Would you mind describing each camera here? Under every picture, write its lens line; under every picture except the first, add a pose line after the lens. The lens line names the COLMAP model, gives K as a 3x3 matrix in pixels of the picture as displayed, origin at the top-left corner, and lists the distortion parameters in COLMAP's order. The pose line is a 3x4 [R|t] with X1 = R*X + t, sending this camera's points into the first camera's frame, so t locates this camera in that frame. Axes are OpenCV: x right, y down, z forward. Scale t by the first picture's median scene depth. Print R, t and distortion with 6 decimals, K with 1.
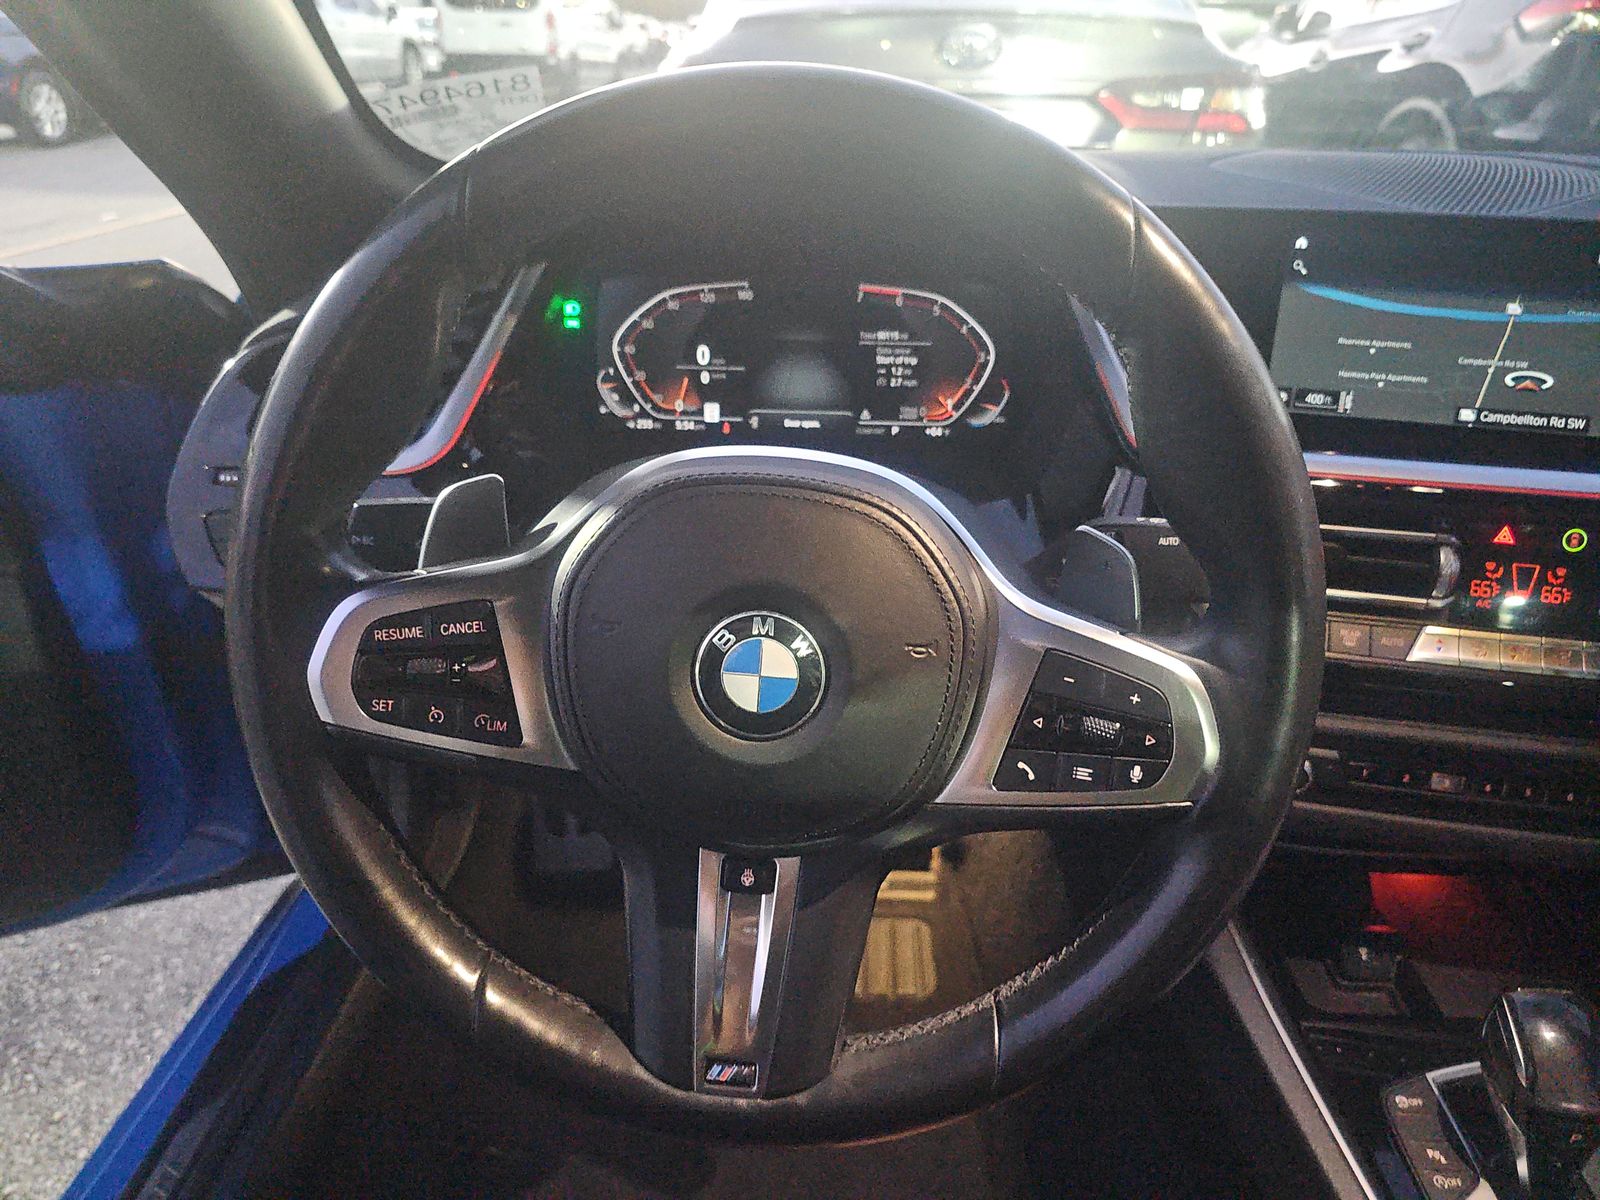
lens RADIAL K [[1052.5, 0, 810.7], [0, 1052.5, 607.8], [0, 0, 1]] dist [0.001937, -0.019145]
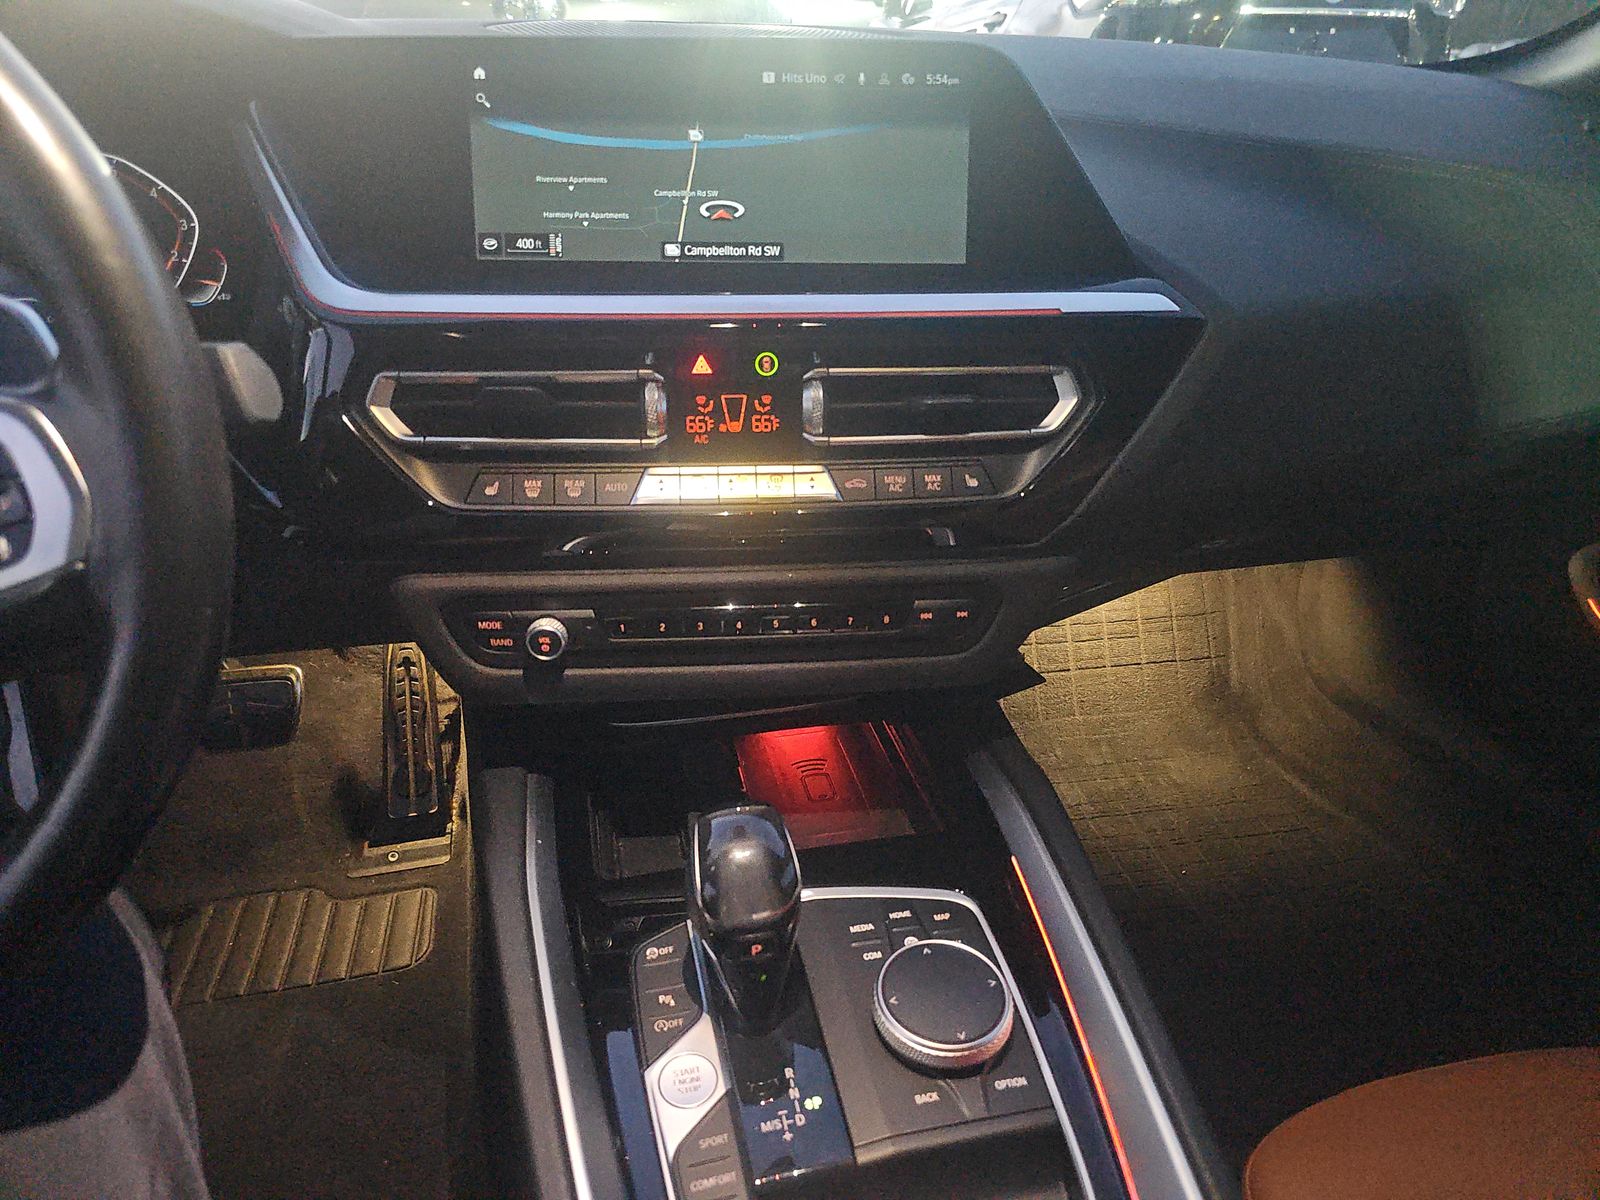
lens RADIAL K [[1052.5, 0, 790.3], [0, 1052.5, 611.6], [0, 0, 1]] dist [0.001937, -0.019145]
pose [[0.957128, -0.125899, 0.260873, 0.372734], [0.120575, 0.992037, 0.036380, 0.109040], [-0.263376, -0.003366, 0.964687, 0.024345]]
